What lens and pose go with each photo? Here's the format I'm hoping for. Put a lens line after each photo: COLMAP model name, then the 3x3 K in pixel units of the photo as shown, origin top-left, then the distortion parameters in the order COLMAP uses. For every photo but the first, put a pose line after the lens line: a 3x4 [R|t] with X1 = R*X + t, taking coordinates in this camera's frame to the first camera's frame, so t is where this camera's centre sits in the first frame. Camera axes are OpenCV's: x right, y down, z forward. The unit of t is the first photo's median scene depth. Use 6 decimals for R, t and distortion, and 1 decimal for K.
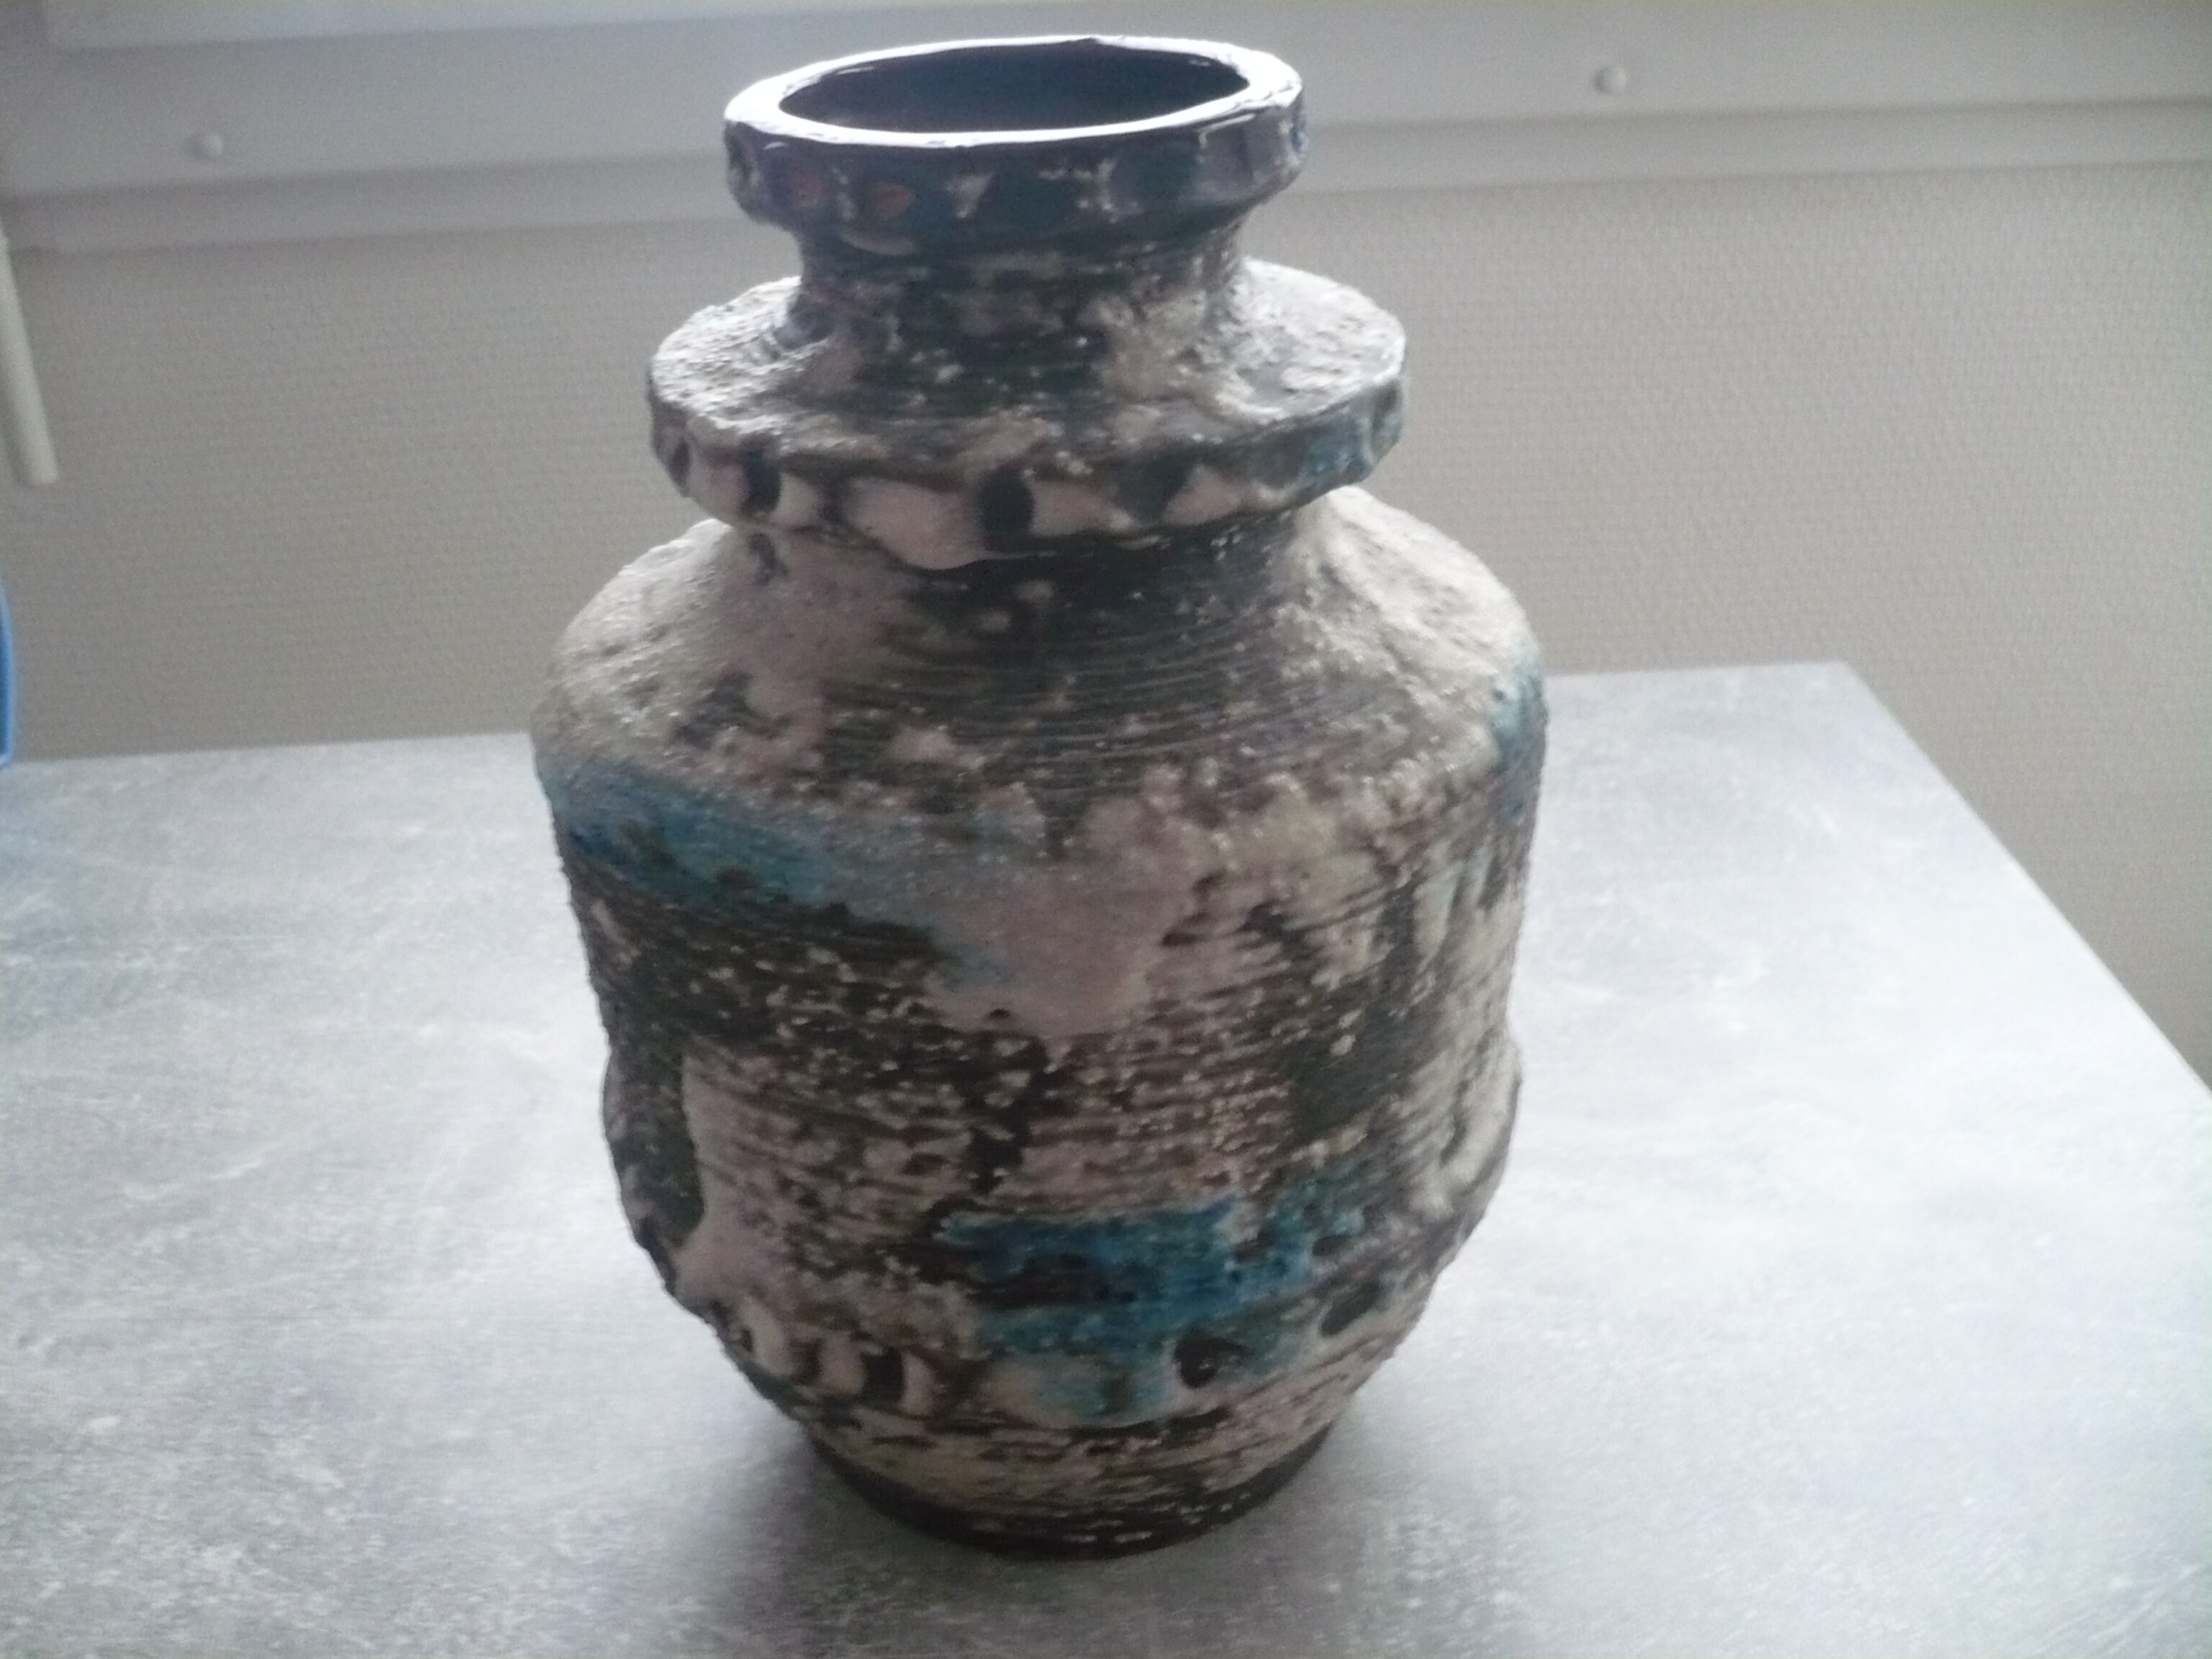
lens RADIAL K [[2329.1, 0, 1101.0], [0, 2329.1, 835.9], [0, 0, 1]] dist [-0.065484, 0.000000]
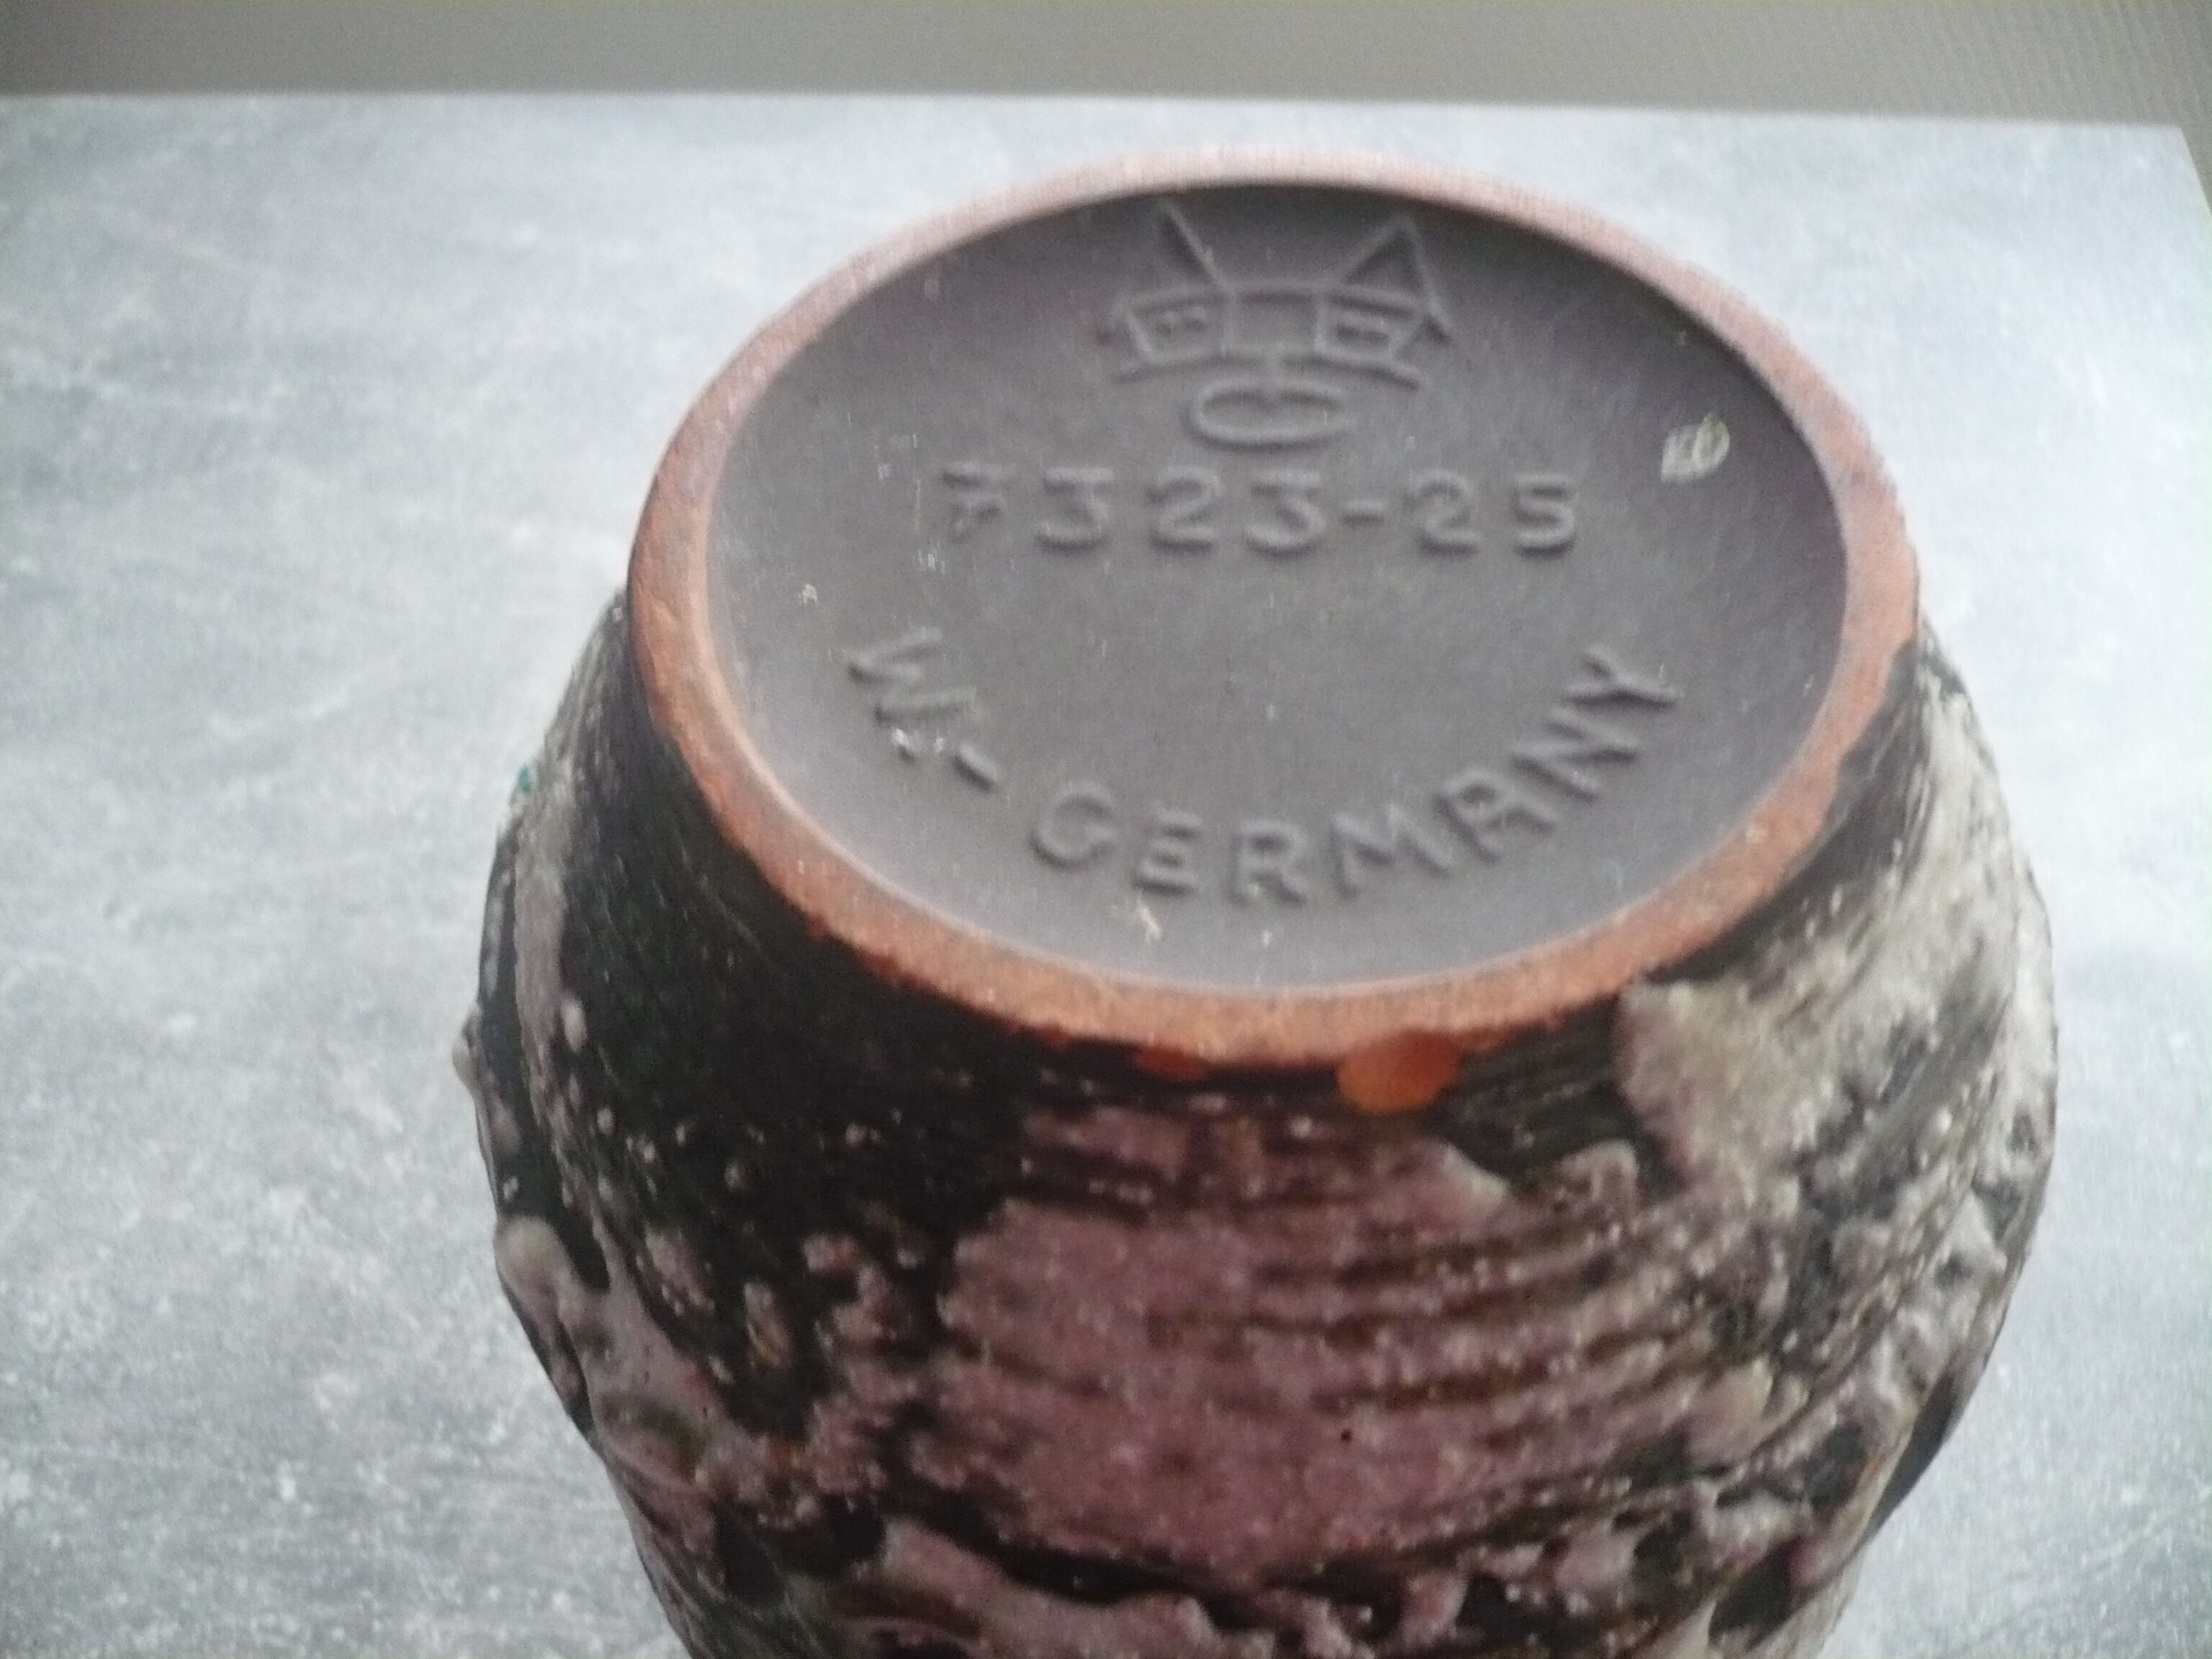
lens RADIAL K [[2329.1, 0, 1098.0], [0, 2329.1, 831.0], [0, 0, 1]] dist [-0.065484, 0.000000]
pose [[0.989787, 0.109461, -0.091323, 0.050458], [-0.061045, 0.904369, 0.422363, -0.250506], [0.128822, -0.412474, 0.901815, 0.135458]]
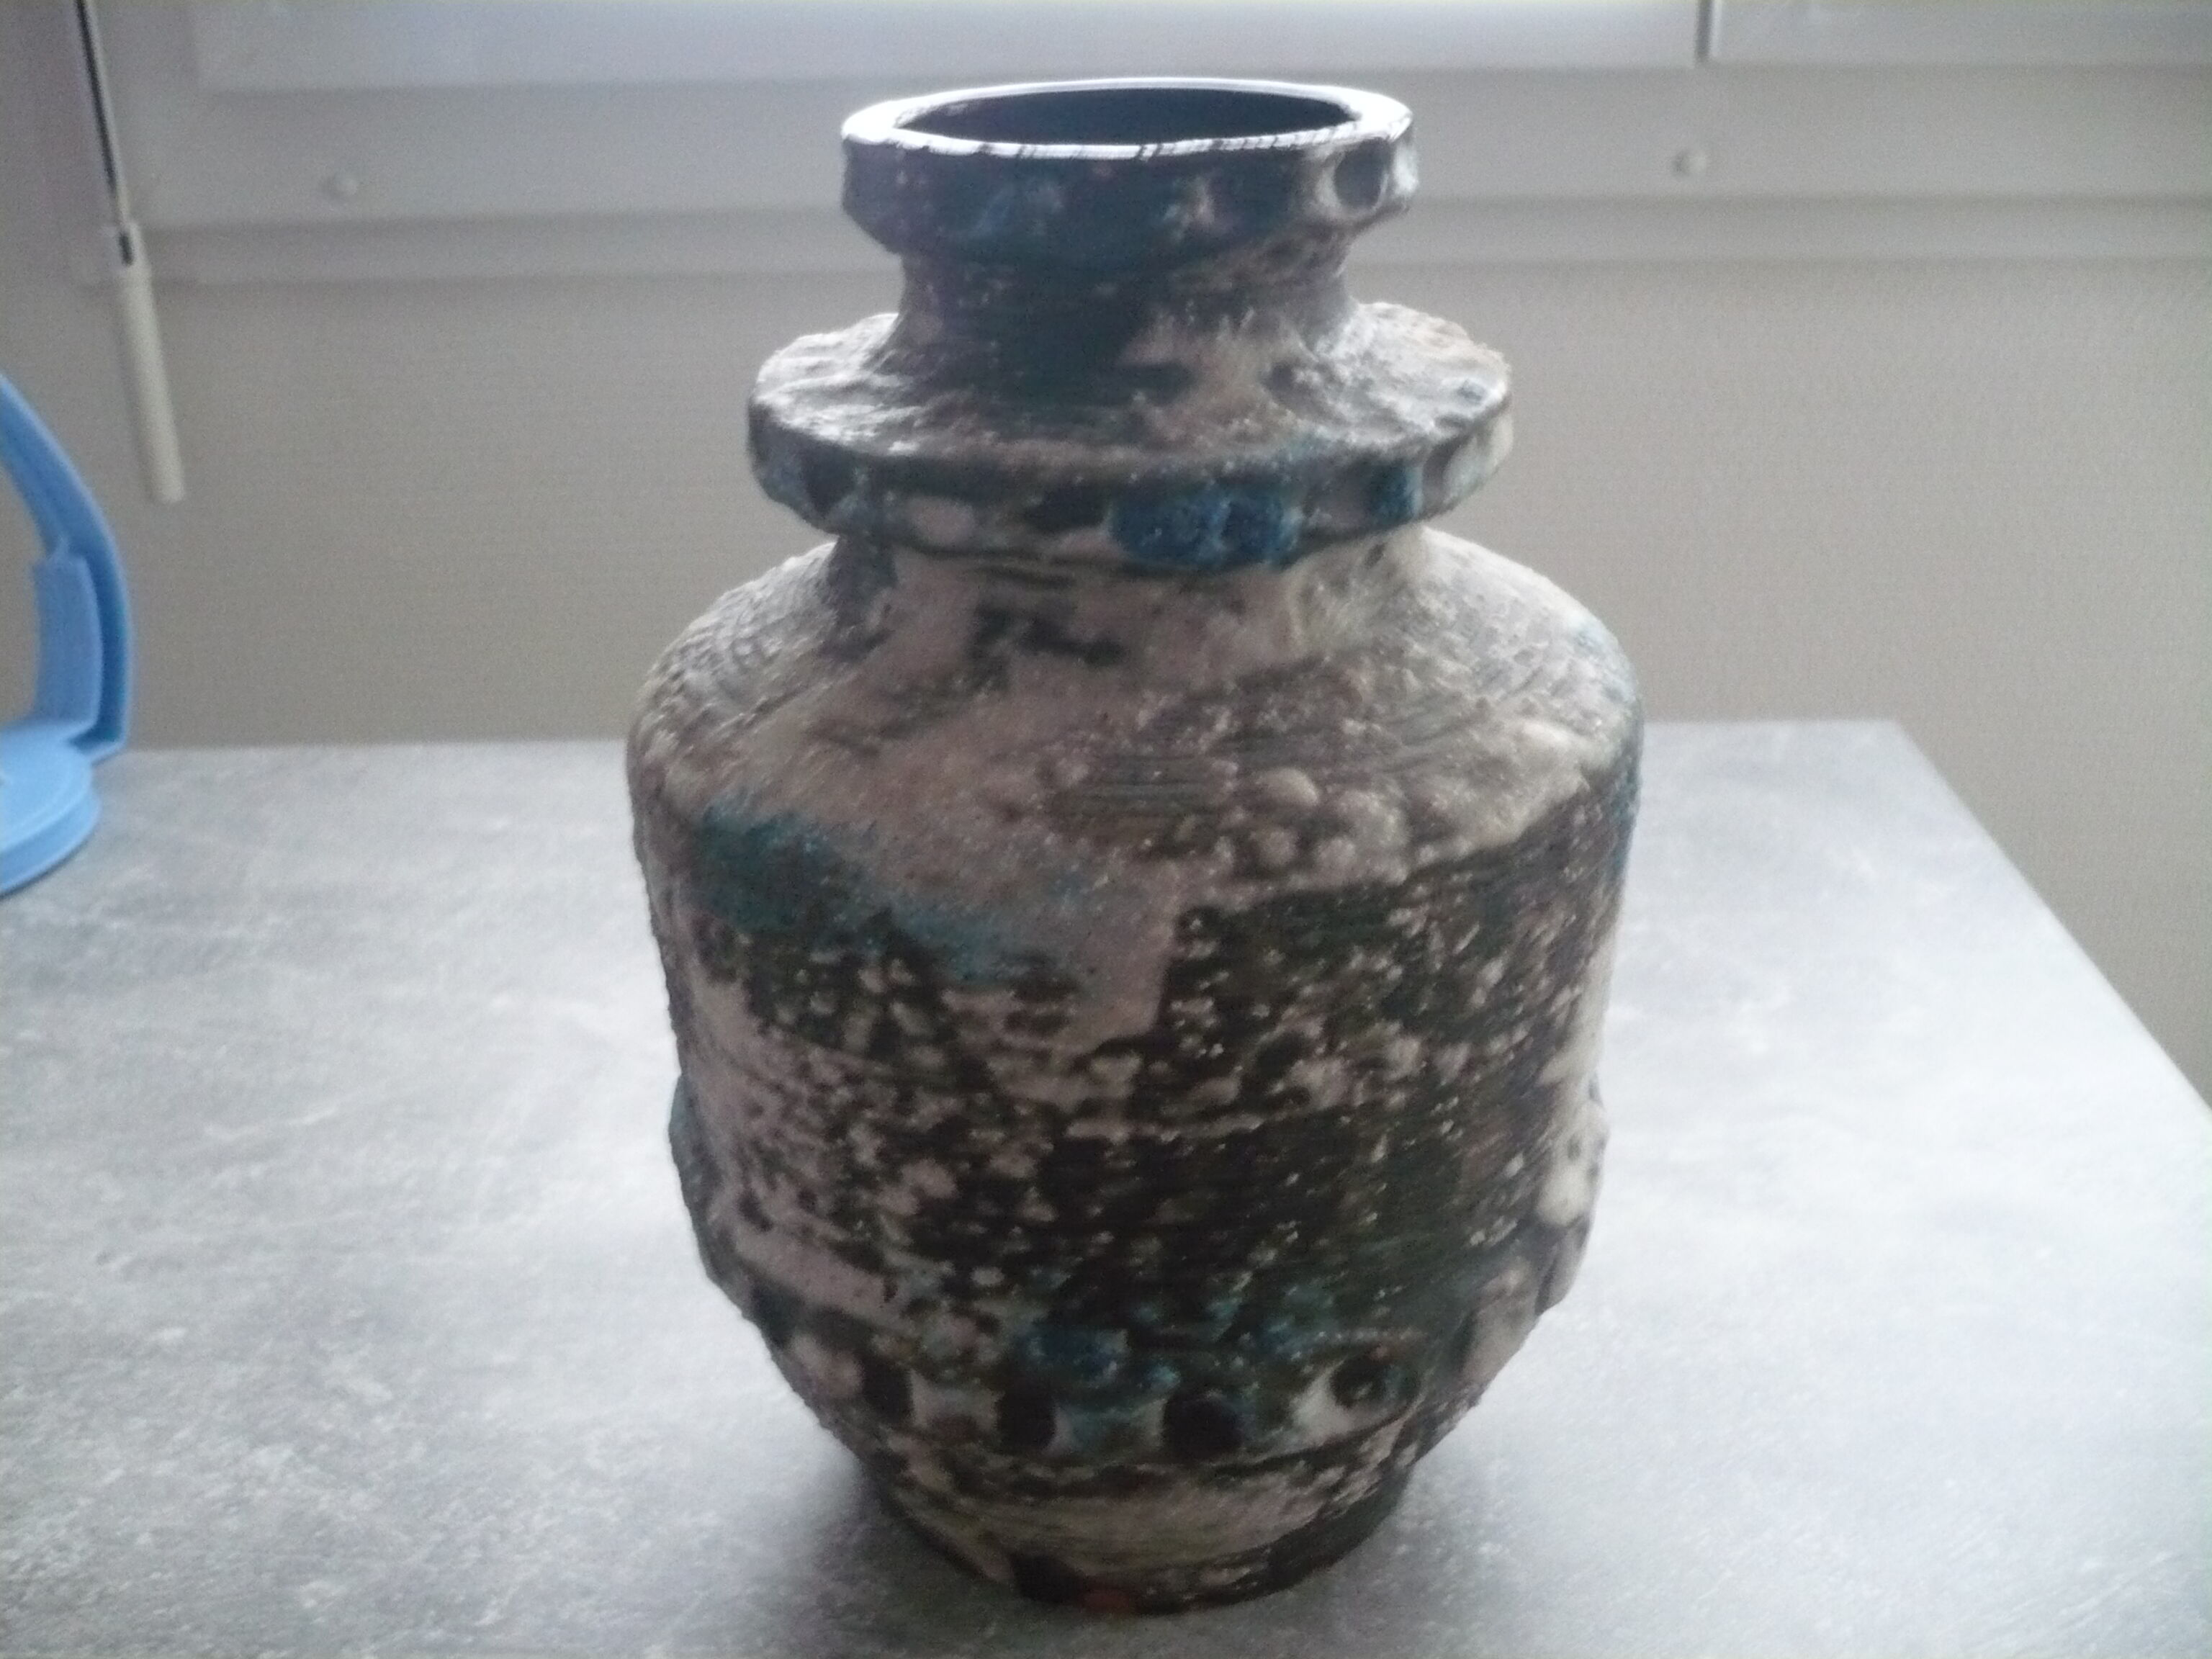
lens RADIAL K [[2329.1, 0, 1103.2], [0, 2329.1, 829.7], [0, 0, 1]] dist [-0.065484, 0.000000]
pose [[0.998380, 0.037932, -0.042416, 0.026372], [-0.039841, 0.998187, -0.045111, 0.048258], [0.040628, 0.046727, 0.998081, -0.045406]]
